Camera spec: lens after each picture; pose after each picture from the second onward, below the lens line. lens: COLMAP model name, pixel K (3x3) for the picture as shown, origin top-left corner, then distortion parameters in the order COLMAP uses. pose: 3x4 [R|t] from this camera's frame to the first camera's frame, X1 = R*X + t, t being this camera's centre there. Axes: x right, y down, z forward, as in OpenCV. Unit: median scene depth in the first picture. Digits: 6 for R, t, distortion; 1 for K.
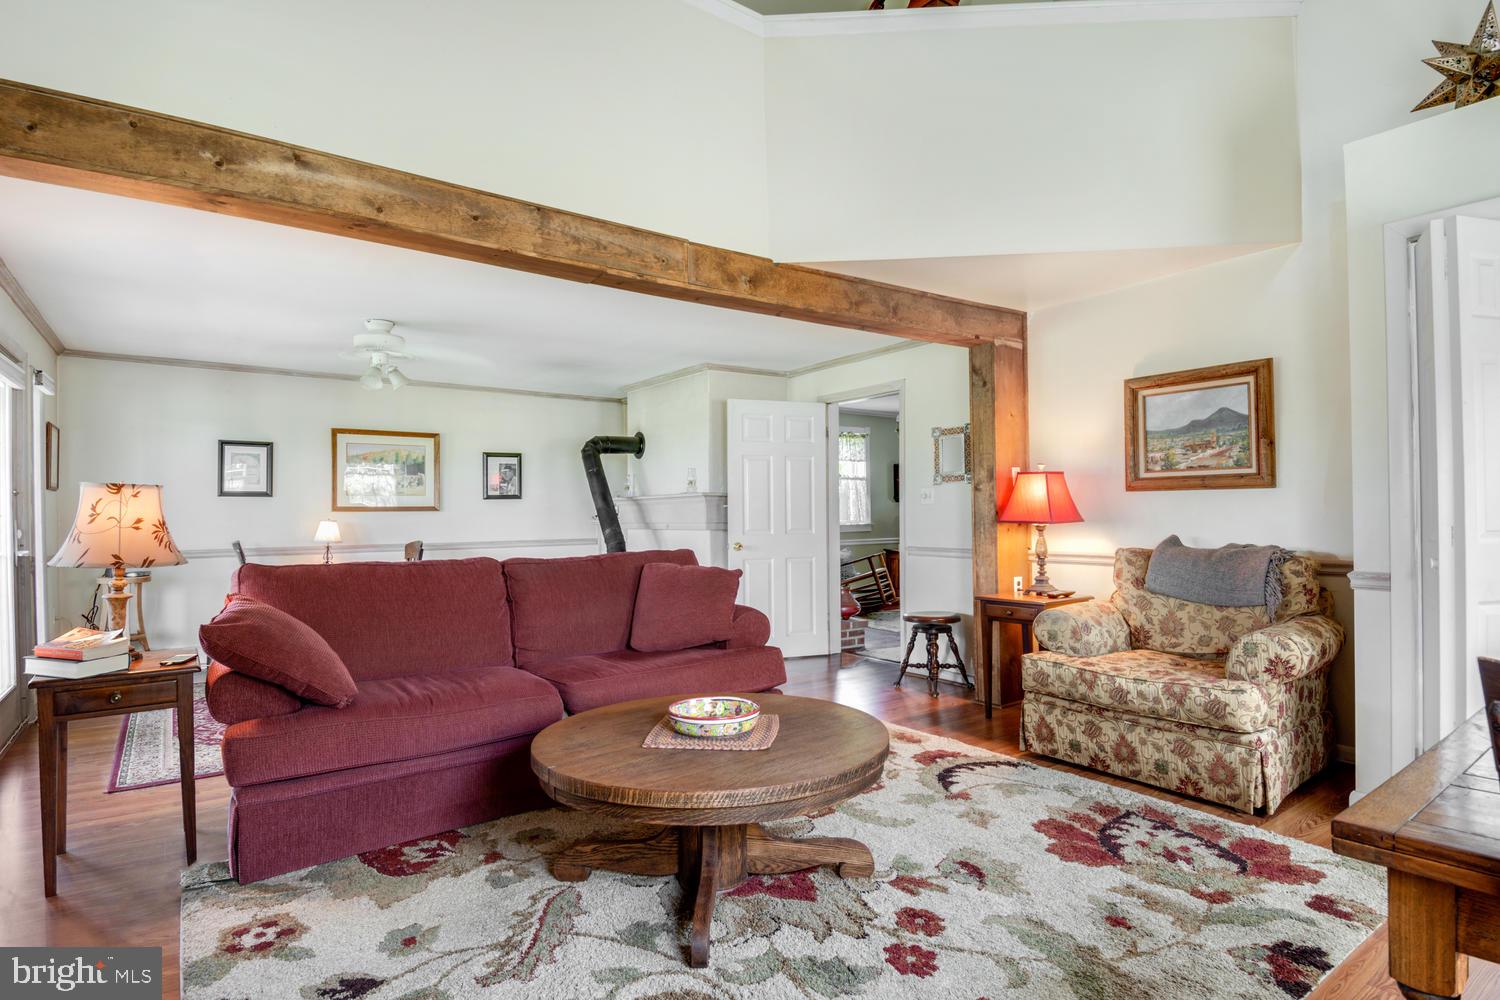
lens RADIAL K [[810.0, 0, 750.5], [0, 810.0, 517.7], [0, 0, 1]] dist [0.070915, -0.000150]
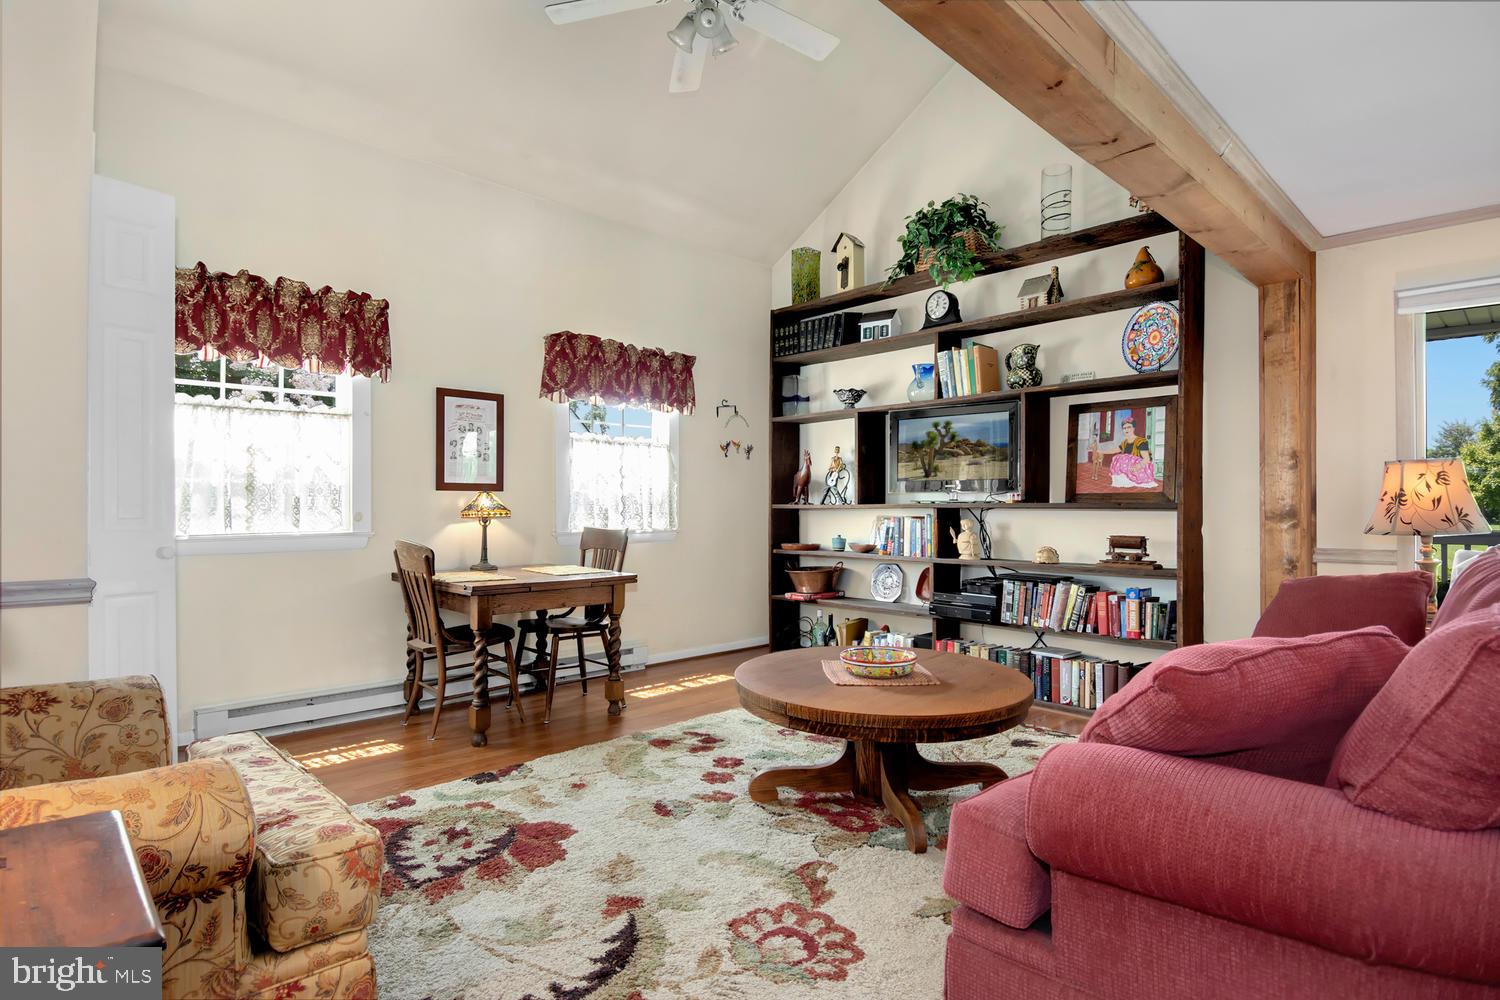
lens RADIAL K [[762.2, 0, 750.0], [0, 762.2, 500.0], [0, 0, 1]] dist [0.000017, -0.000004]
pose [[-0.989904, 0.009925, -0.141388, 0.271881], [0.010315, 0.999945, -0.002029, 0.006257], [0.141360, -0.003467, -0.989952, 1.899959]]
